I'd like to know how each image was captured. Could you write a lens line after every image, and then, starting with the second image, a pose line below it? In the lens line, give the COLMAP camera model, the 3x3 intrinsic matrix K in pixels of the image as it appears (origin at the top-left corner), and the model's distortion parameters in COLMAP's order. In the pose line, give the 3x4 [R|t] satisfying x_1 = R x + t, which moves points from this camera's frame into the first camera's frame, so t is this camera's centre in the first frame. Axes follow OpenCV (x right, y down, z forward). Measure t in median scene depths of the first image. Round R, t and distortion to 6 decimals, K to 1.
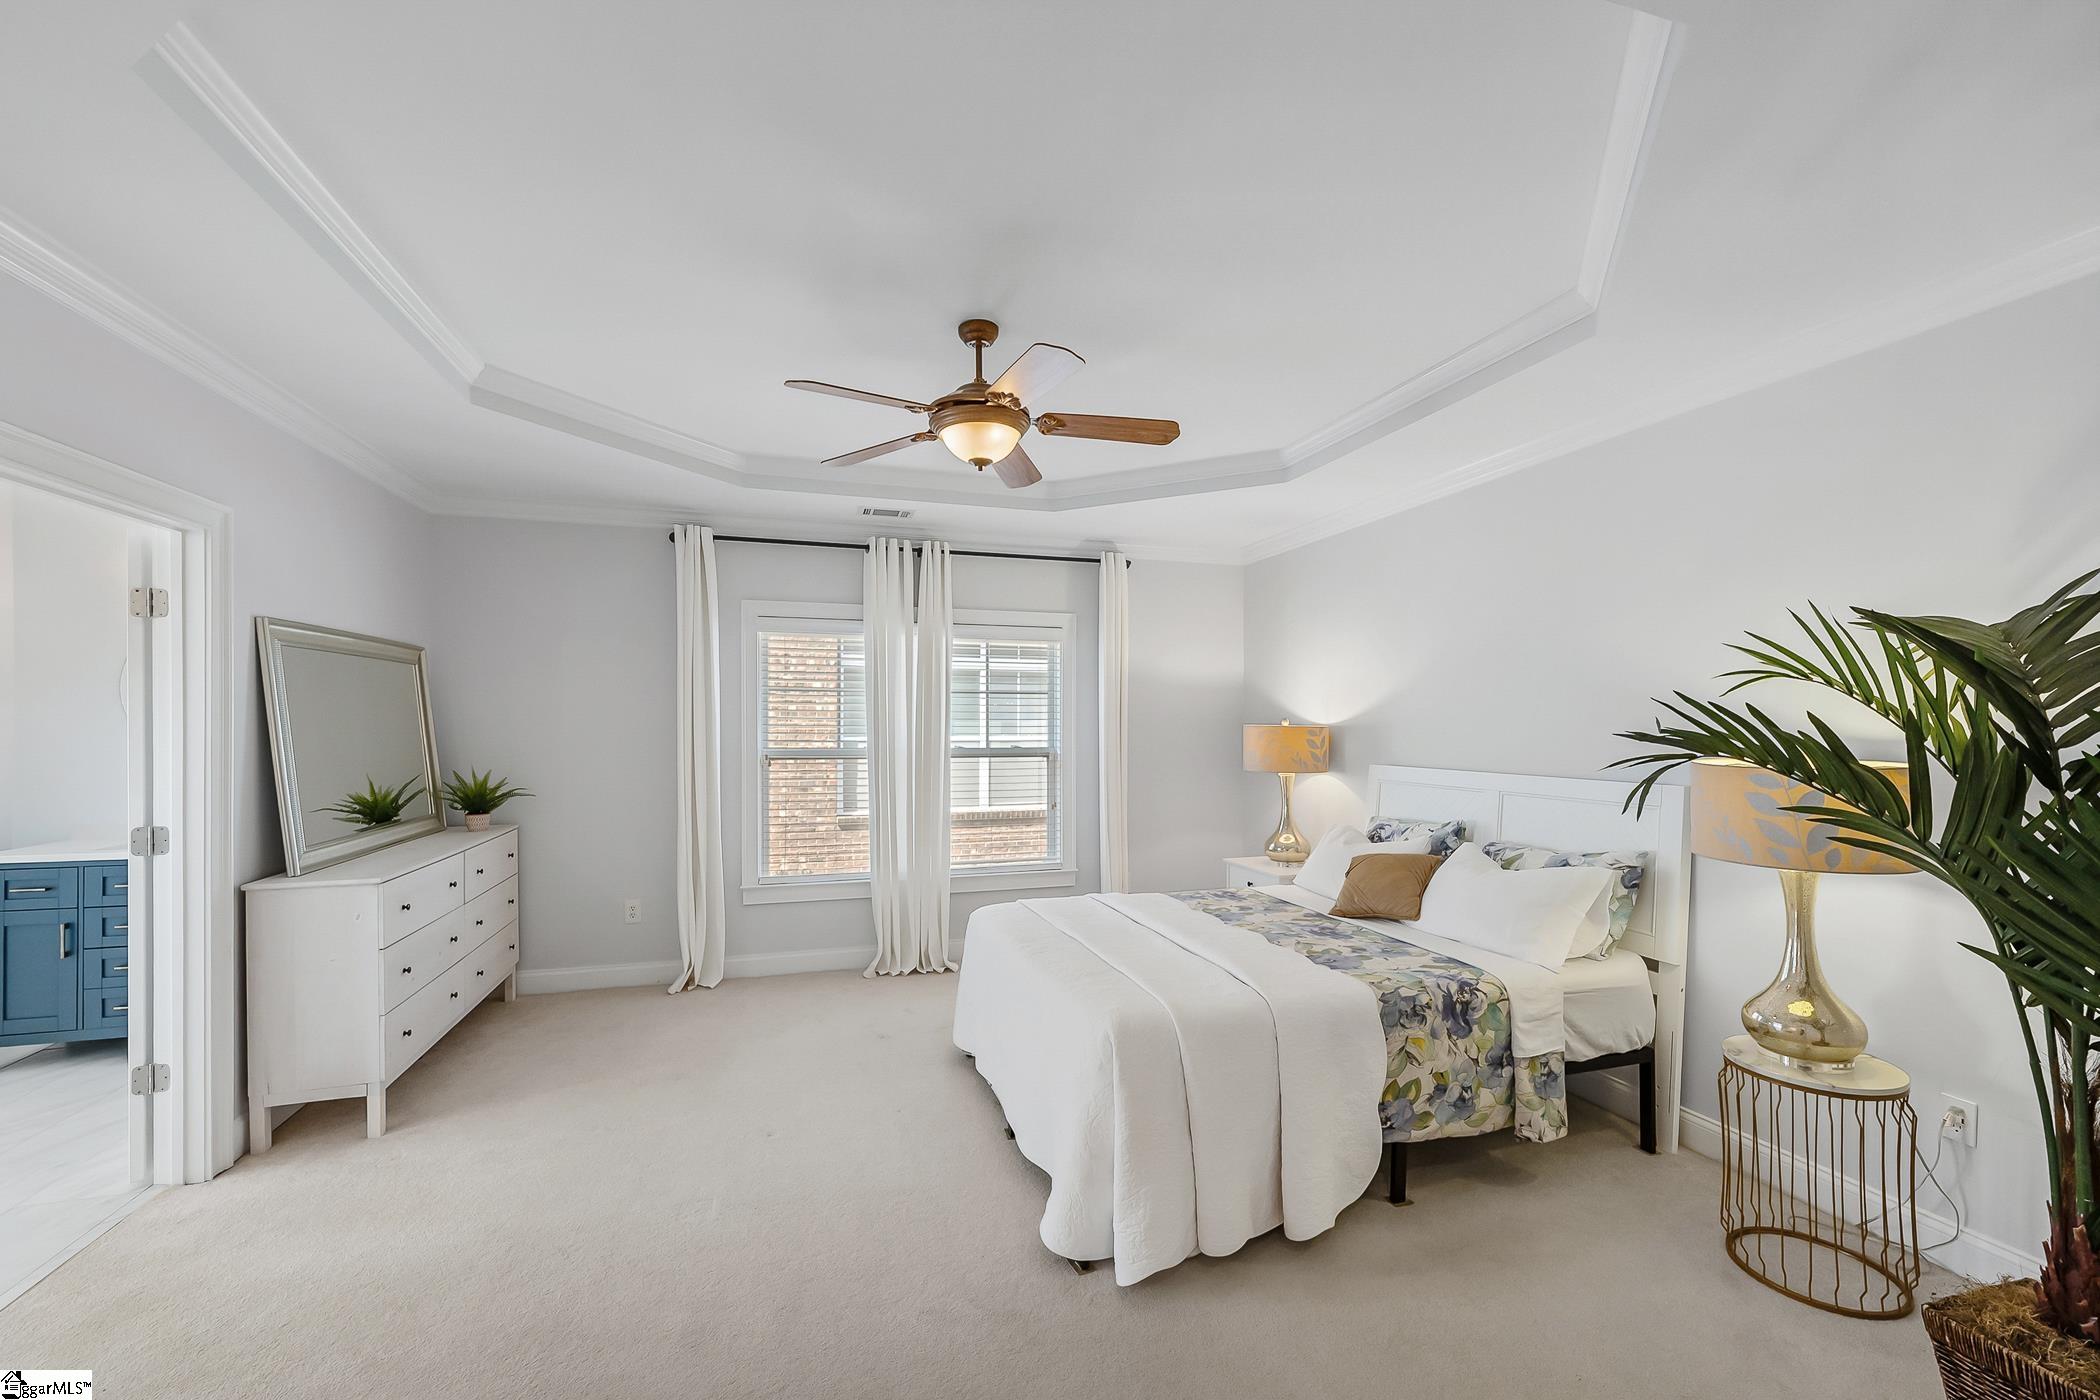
lens RADIAL K [[830.7, 0, 1048.6], [0, 830.7, 716.0], [0, 0, 1]] dist [-0.000584, -0.000111]
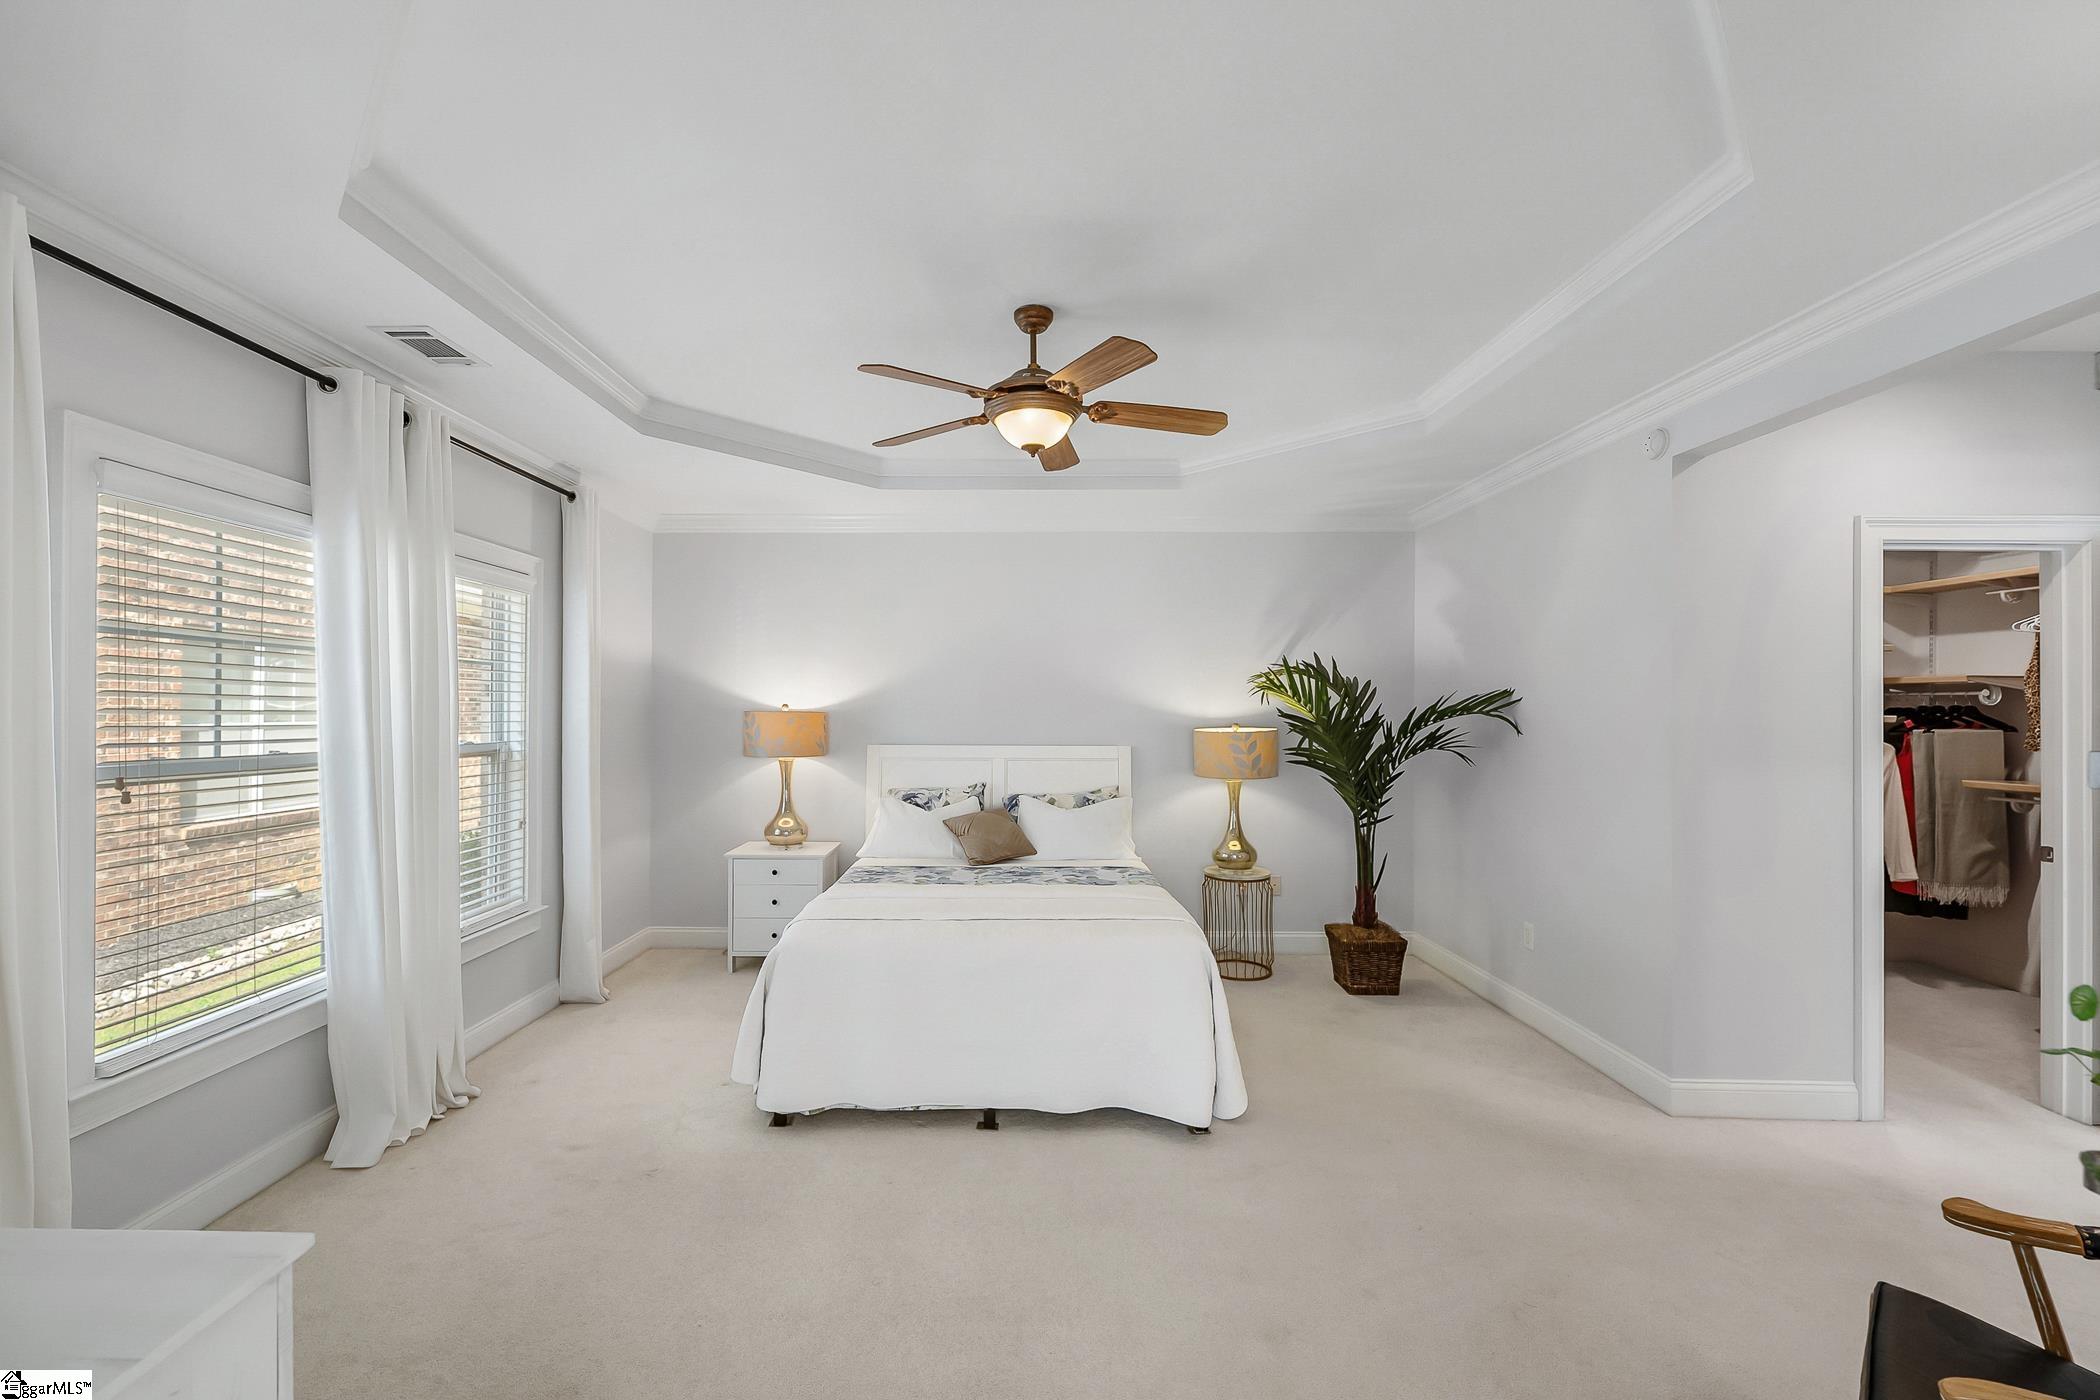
lens RADIAL K [[842.6, 0, 1024.4], [0, 842.6, 708.4], [0, 0, 1]] dist [-0.000067, 0.000362]
pose [[0.310330, 0.002211, 0.950626, -0.607635], [-0.008324, 0.999965, 0.000391, 0.004559], [-0.950593, -0.008034, 0.310337, 0.401314]]
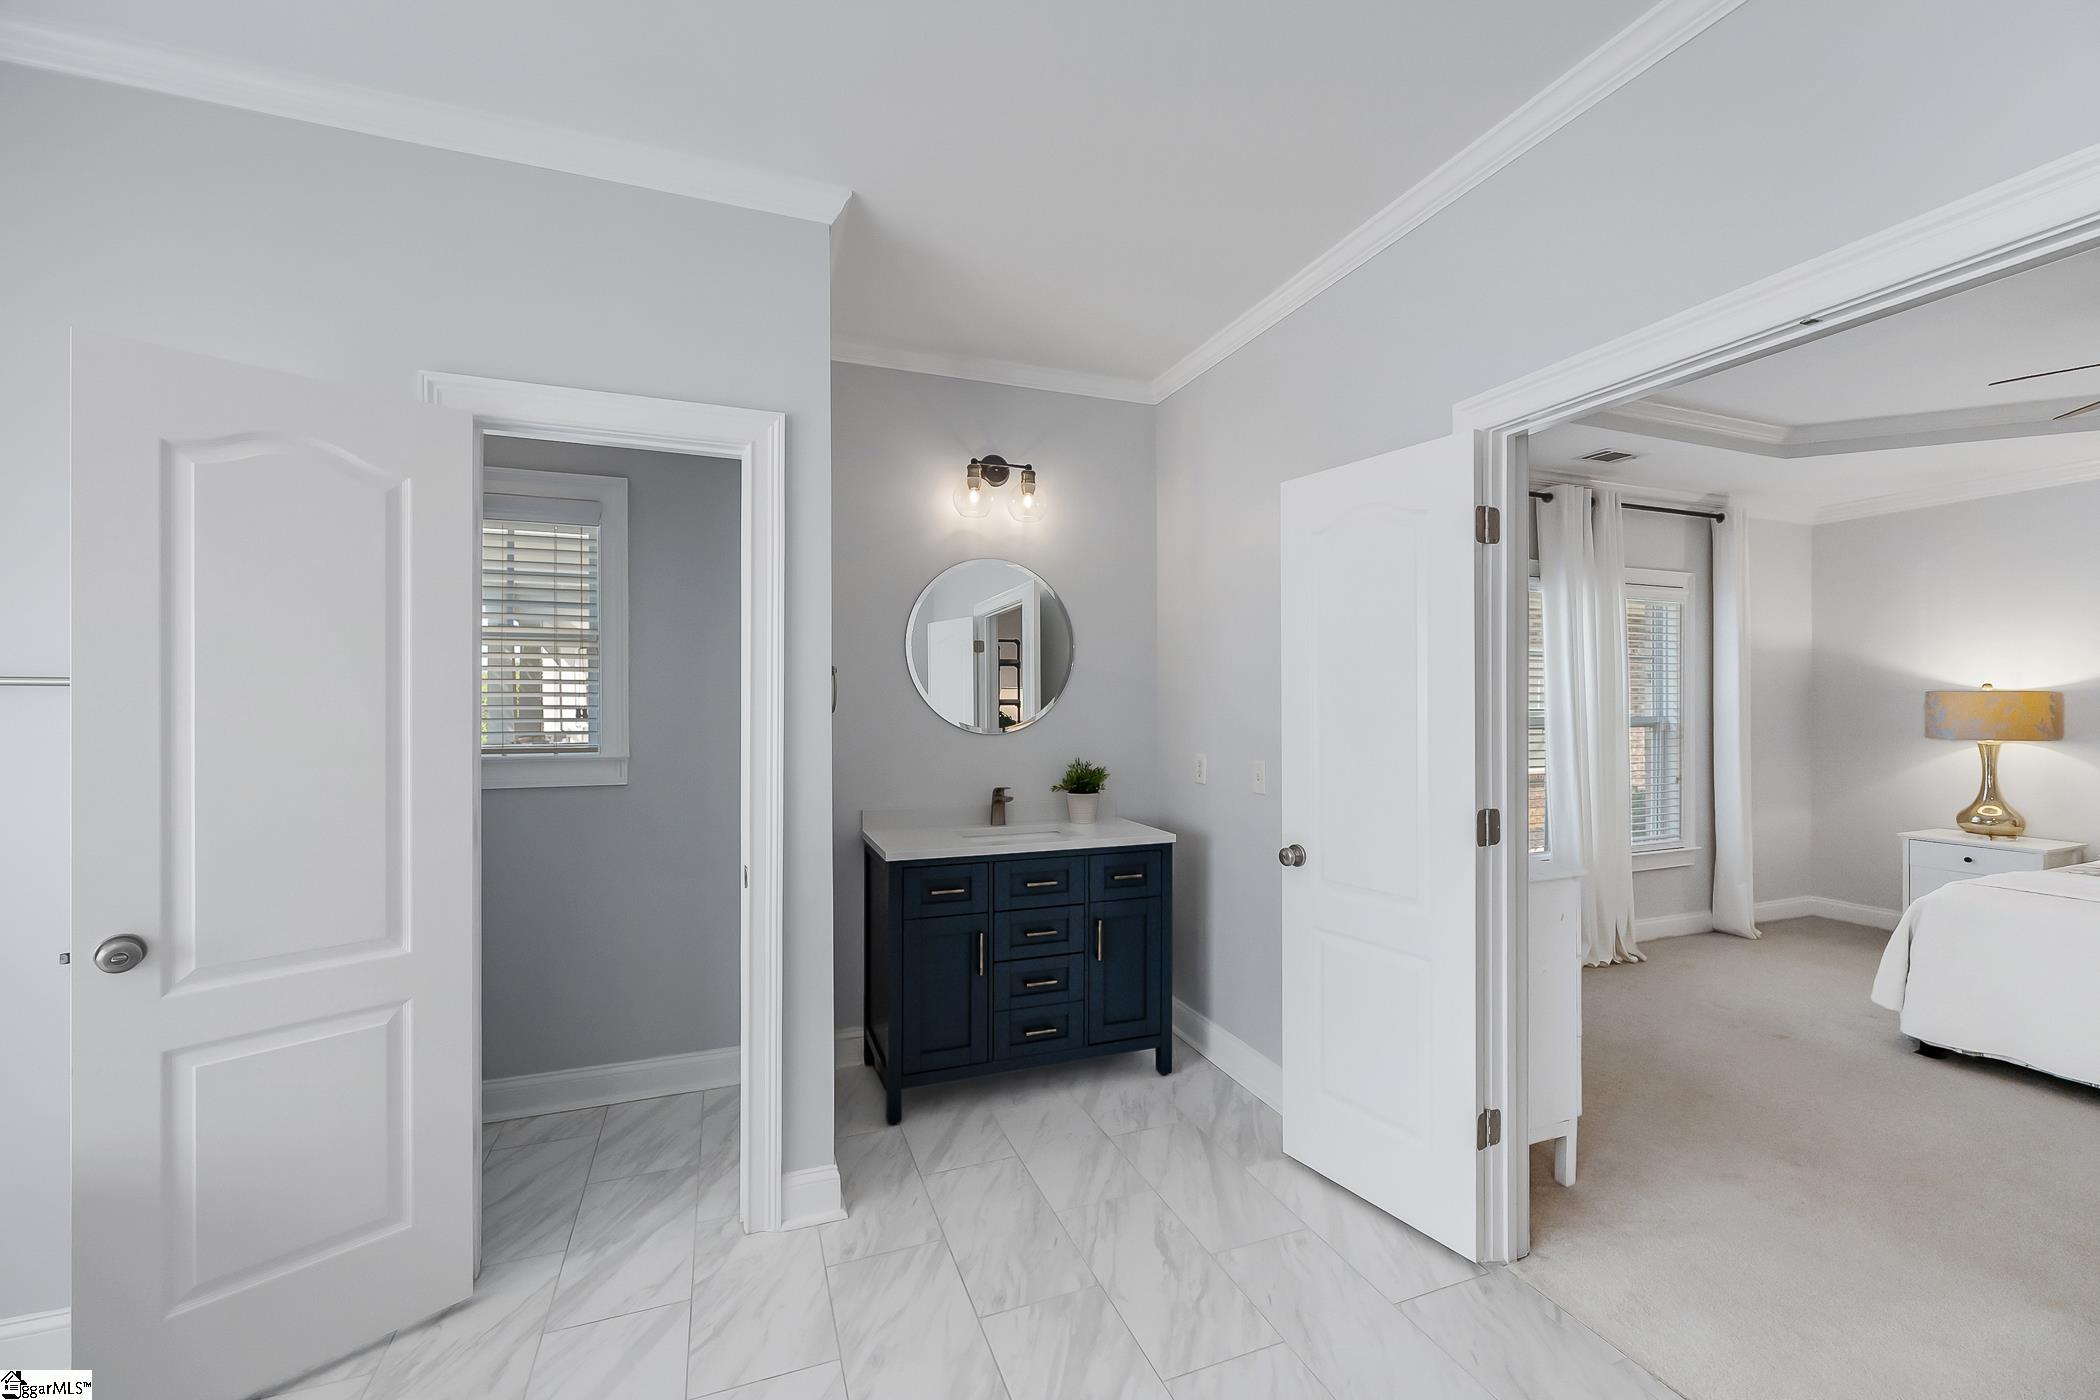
lens RADIAL K [[842.6, 0, 1024.4], [0, 842.6, 708.4], [0, 0, 1]] dist [-0.000067, 0.000362]
pose [[0.998787, -0.002250, 0.049178, -0.858039], [0.002107, 0.999993, 0.002967, 0.025740], [-0.049184, -0.002860, 0.998786, 0.096233]]
